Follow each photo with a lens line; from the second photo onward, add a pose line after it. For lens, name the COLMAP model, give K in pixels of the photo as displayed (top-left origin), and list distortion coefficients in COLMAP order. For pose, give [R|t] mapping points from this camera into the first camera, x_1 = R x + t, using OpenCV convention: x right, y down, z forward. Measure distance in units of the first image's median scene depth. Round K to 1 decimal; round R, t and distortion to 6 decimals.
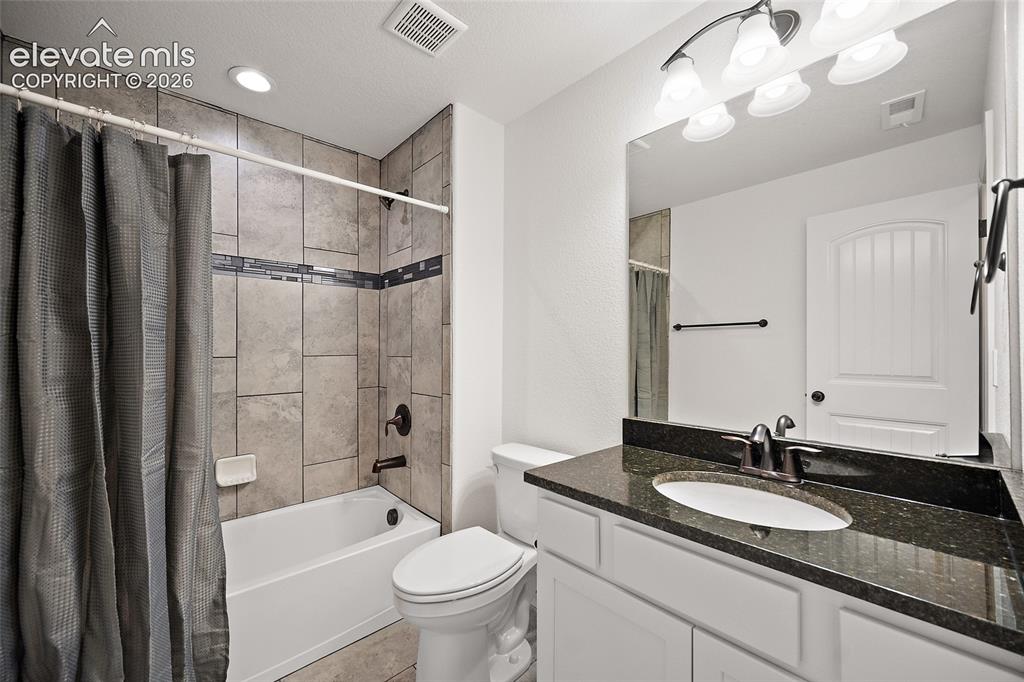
lens RADIAL K [[402.4, 0, 512.7], [0, 402.4, 344.7], [0, 0, 1]] dist [0.003105, 0.000017]
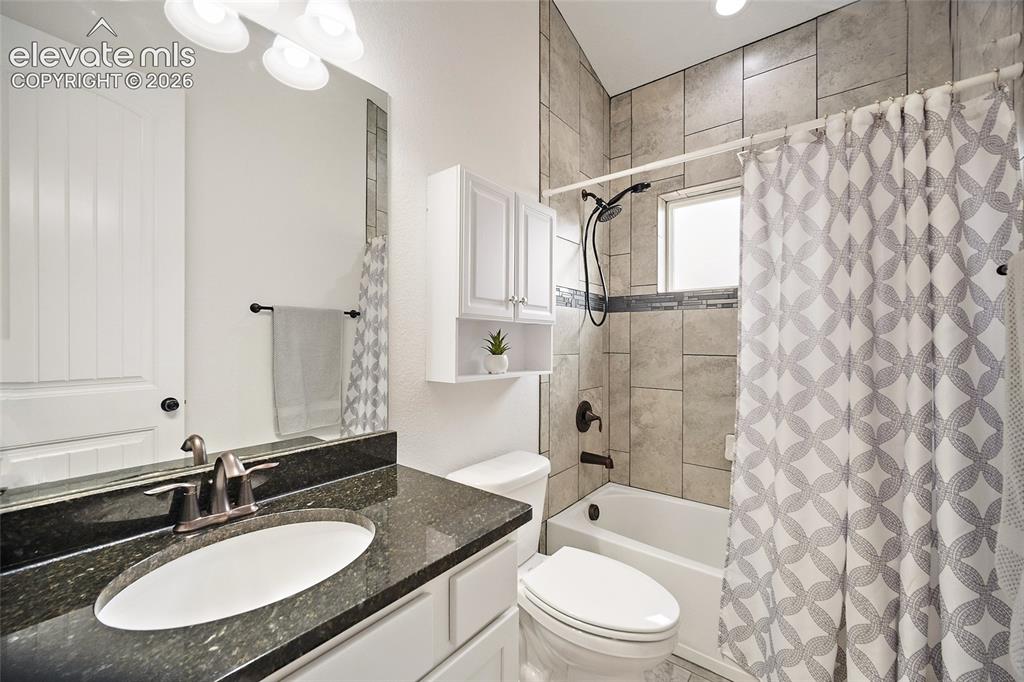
lens RADIAL K [[402.4, 0, 513.8], [0, 402.4, 340.1], [0, 0, 1]] dist [0.003105, 0.000017]
pose [[-0.165824, -0.000247, 0.986155, -0.176784], [-0.005376, 0.999985, -0.000654, -0.000374], [-0.986141, -0.005410, -0.165823, 0.608815]]
